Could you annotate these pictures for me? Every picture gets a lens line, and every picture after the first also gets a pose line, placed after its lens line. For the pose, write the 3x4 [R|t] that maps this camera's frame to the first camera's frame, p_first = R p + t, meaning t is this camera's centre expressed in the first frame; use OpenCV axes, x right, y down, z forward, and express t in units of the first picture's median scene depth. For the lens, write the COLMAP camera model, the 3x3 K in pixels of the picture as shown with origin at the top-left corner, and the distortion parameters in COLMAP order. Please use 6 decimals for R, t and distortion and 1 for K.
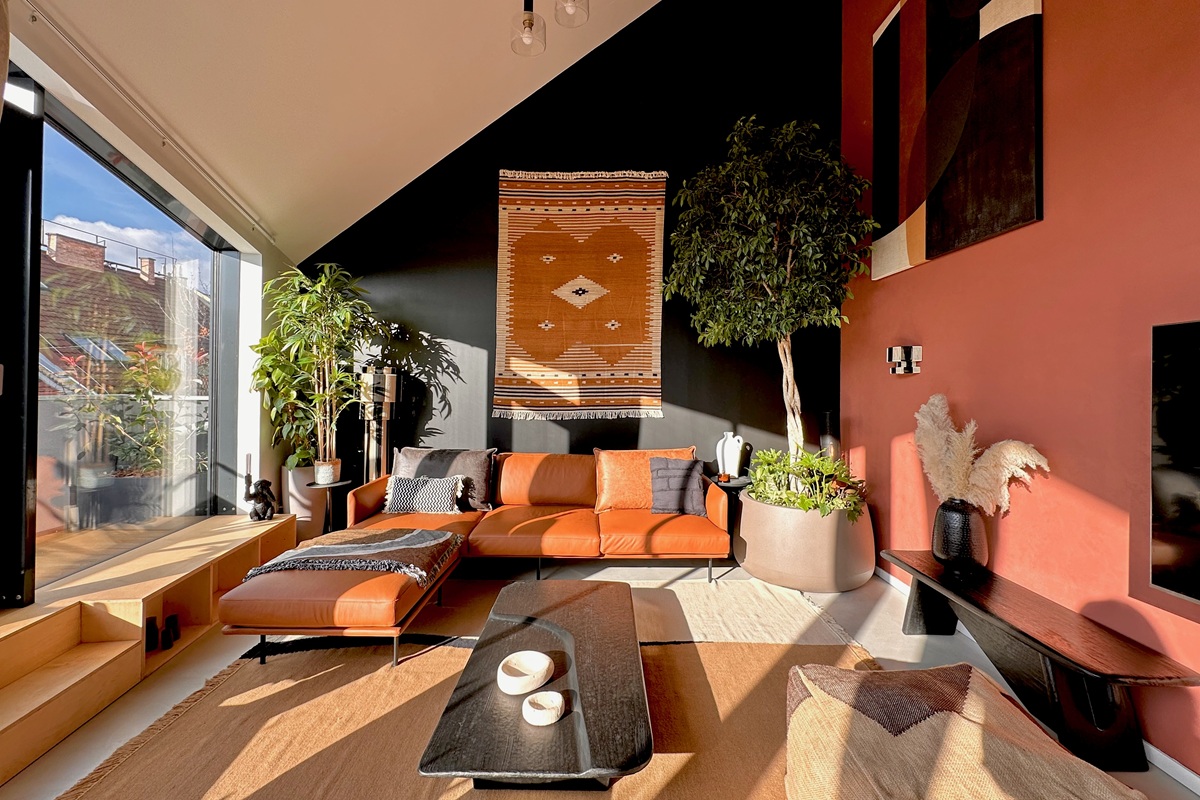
lens RADIAL K [[501.6, 0, 604.6], [0, 501.6, 373.0], [0, 0, 1]] dist [0.003918, 0.000161]
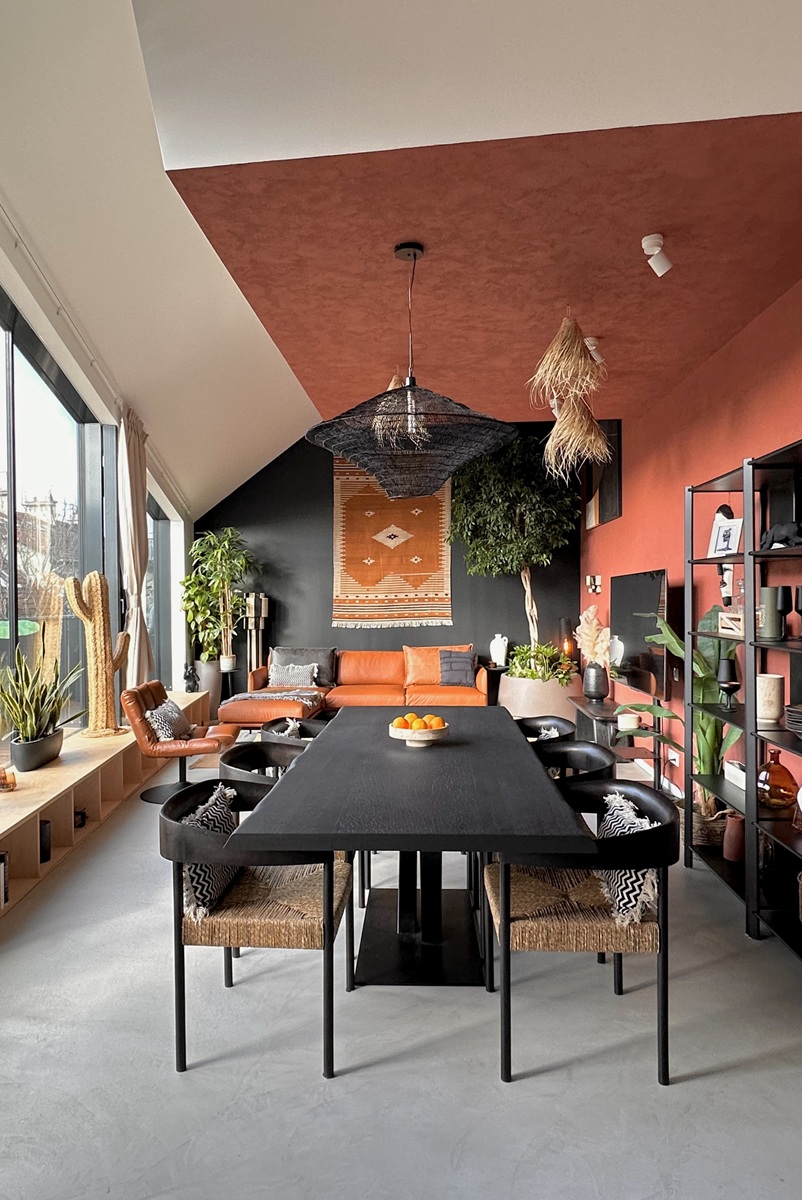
lens RADIAL K [[716.8, 0, 400.1], [0, 716.8, 604.6], [0, 0, 1]] dist [0.009373, 0.002949]
pose [[0.997989, -0.016799, -0.061122, 0.100232], [0.018497, 0.999455, 0.027331, -0.028398], [0.060629, -0.028407, 0.997756, -1.089278]]
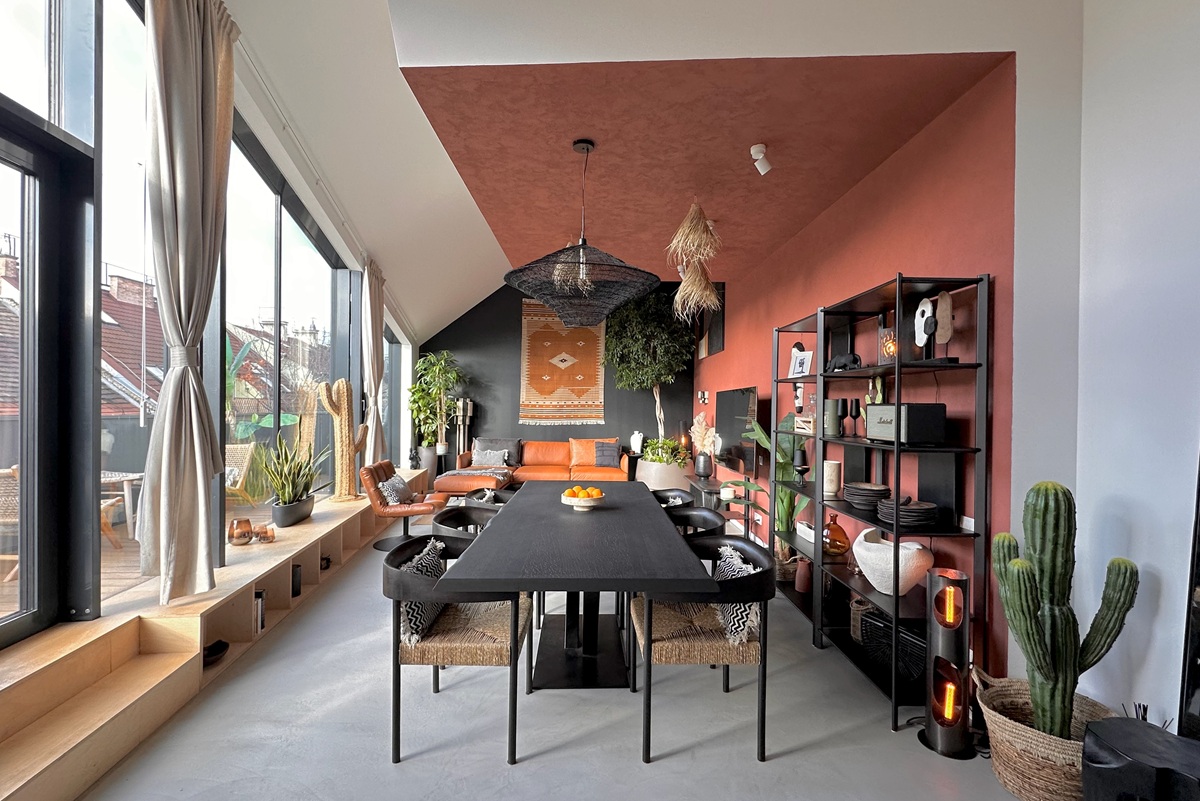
lens RADIAL K [[501.6, 0, 605.1], [0, 501.6, 408.4], [0, 0, 1]] dist [0.003918, 0.000161]
pose [[0.999882, 0.003603, 0.014925, 0.094952], [-0.003969, 0.999691, 0.024528, -0.024453], [-0.014832, -0.024584, 0.999588, -1.067297]]
